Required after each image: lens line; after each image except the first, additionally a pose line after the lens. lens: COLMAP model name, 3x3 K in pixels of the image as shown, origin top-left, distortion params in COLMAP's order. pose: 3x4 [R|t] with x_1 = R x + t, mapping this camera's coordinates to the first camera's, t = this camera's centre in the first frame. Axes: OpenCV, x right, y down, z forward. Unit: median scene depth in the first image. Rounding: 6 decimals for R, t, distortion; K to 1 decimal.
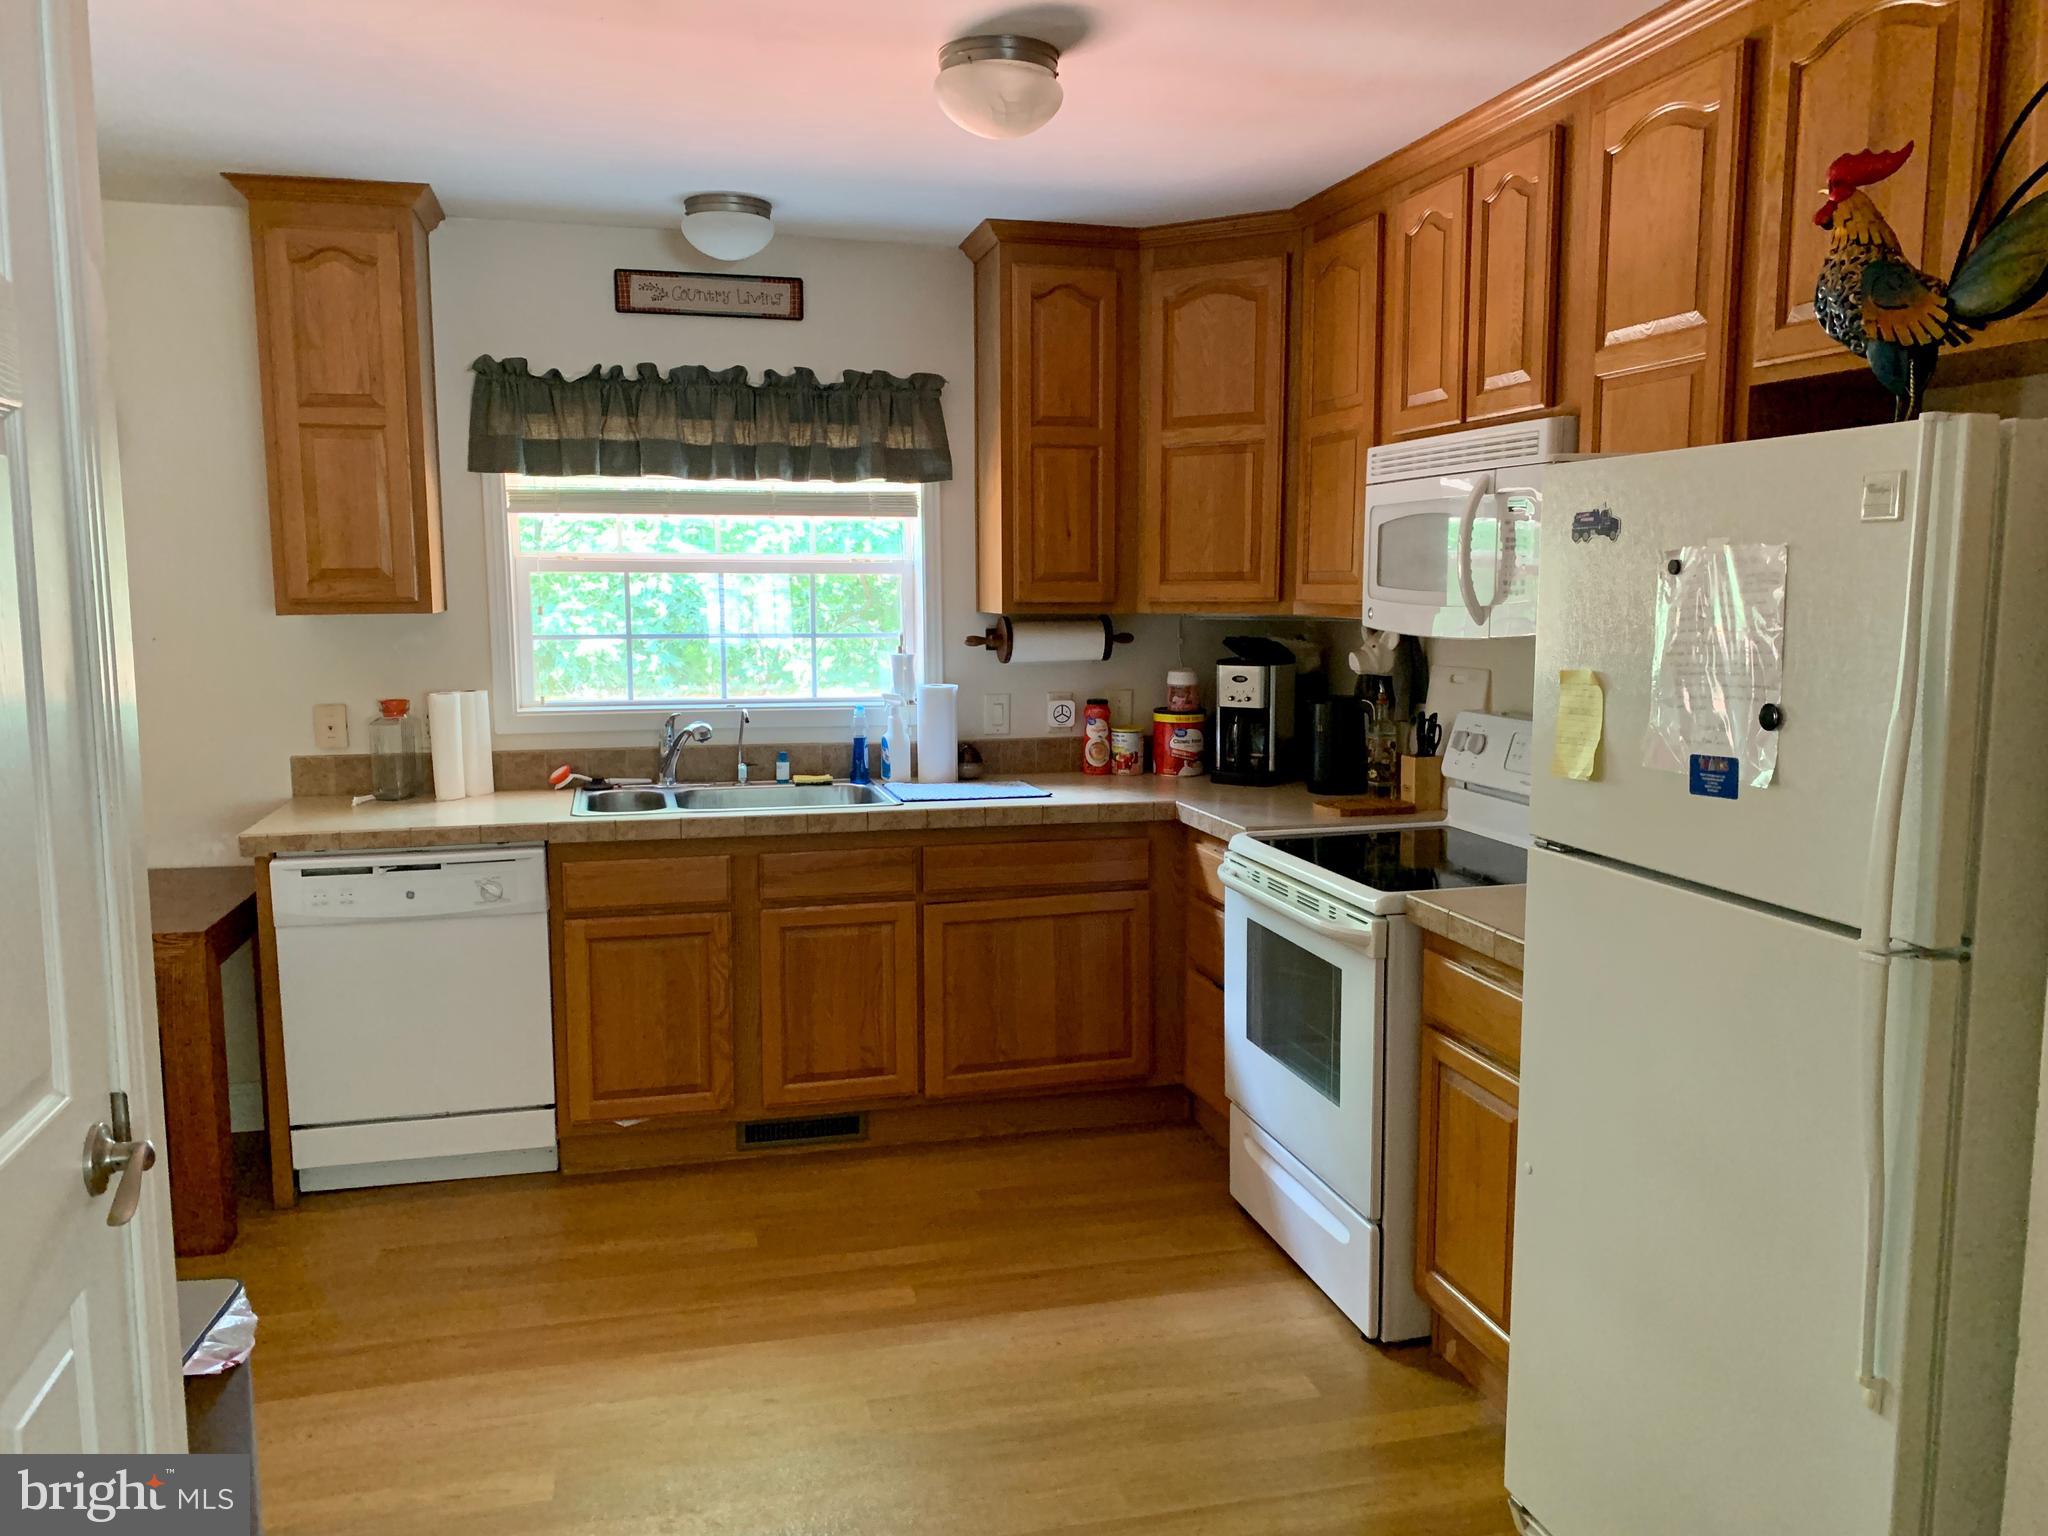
lens RADIAL K [[1535.2, 0, 1024.0], [0, 1535.2, 768.0], [0, 0, 1]] dist [0.162703, -0.442826]
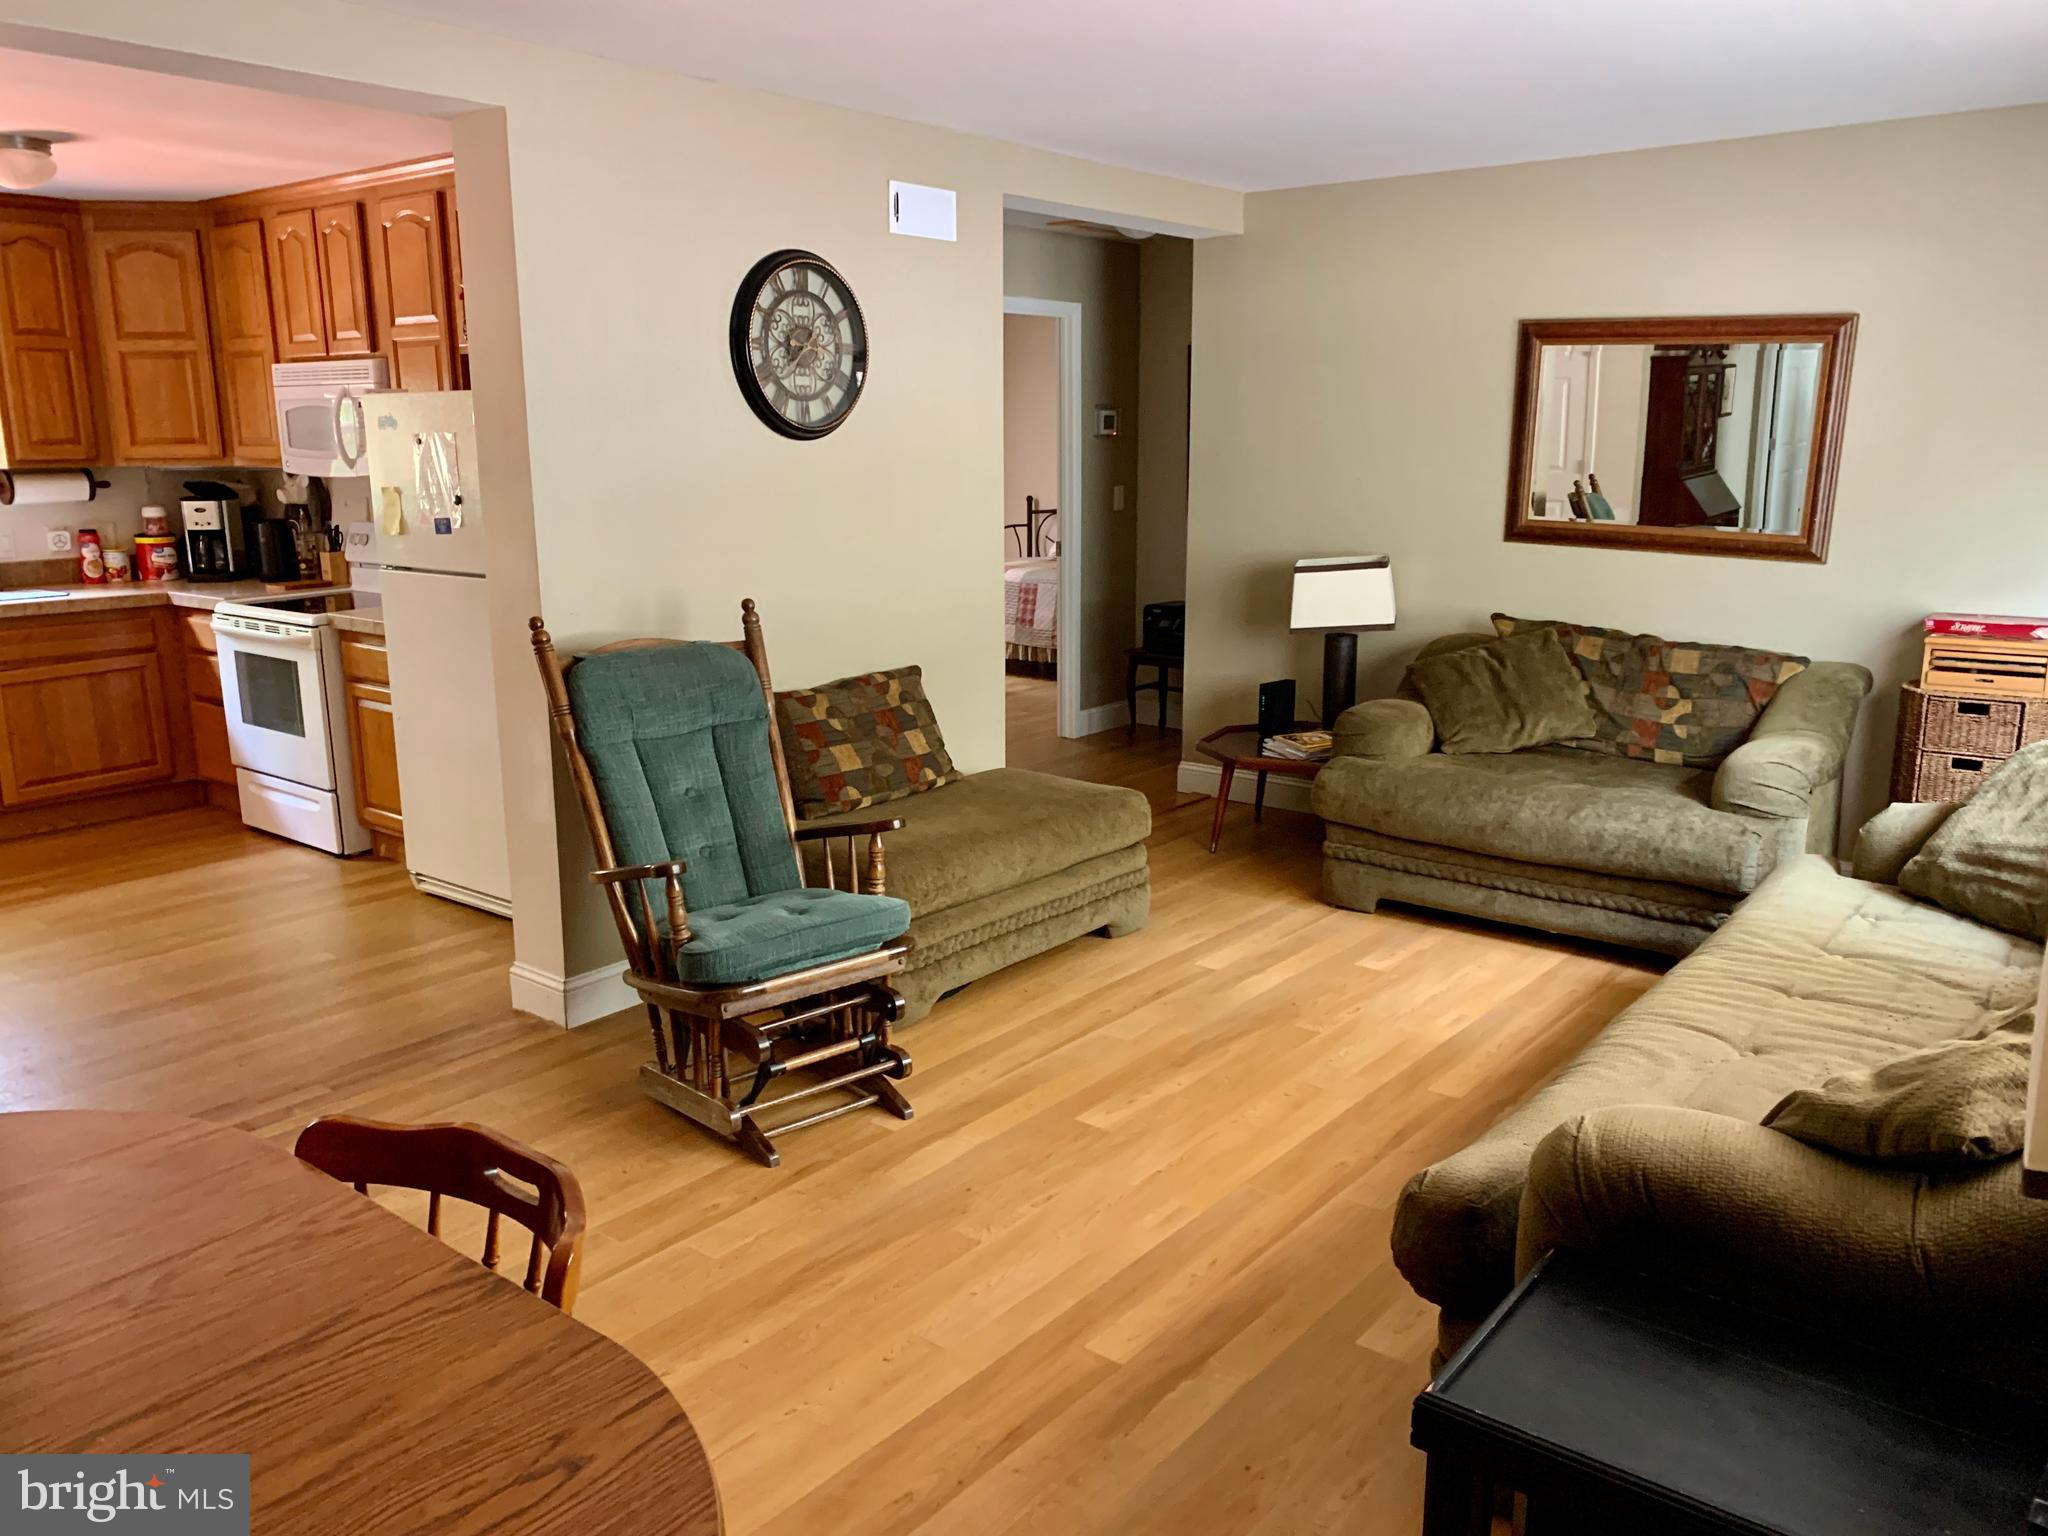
lens RADIAL K [[1519.2, 0, 1024.0], [0, 1519.2, 768.0], [0, 0, 1]] dist [-0.003986, 0.001456]
pose [[0.787671, -0.136868, 0.600701, -0.160528], [0.077941, 0.989315, 0.123213, 0.076081], [-0.611146, -0.050232, 0.789922, -0.714390]]
